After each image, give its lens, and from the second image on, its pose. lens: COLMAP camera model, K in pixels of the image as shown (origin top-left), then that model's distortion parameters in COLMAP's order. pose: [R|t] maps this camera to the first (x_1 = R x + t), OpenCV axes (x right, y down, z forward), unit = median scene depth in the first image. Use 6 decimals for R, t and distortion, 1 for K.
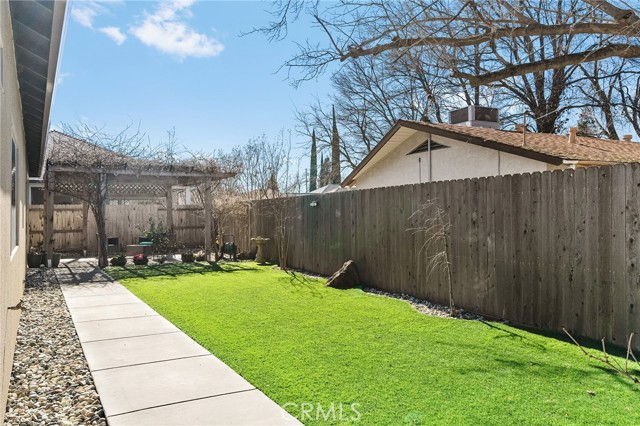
lens RADIAL K [[495.3, 0, 319.9], [0, 495.3, 210.0], [0, 0, 1]] dist [-0.008963, -0.001097]
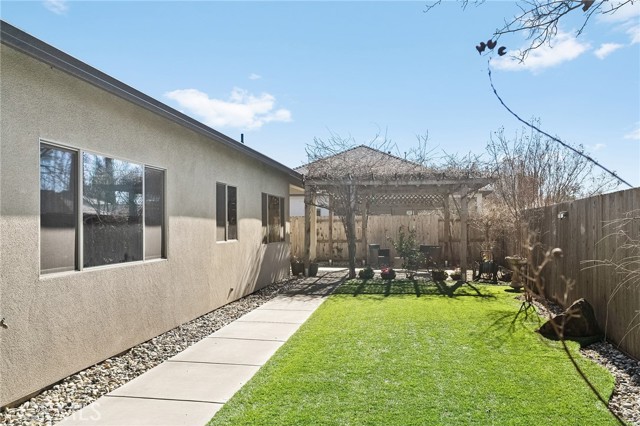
lens RADIAL K [[506.7, 0, 318.6], [0, 506.7, 218.7], [0, 0, 1]] dist [0.009368, 0.004126]
pose [[0.771870, -0.000364, -0.635780, 0.156104], [0.000328, 1.000000, -0.000174, -0.005650], [0.635780, -0.000075, 0.771870, 0.160789]]
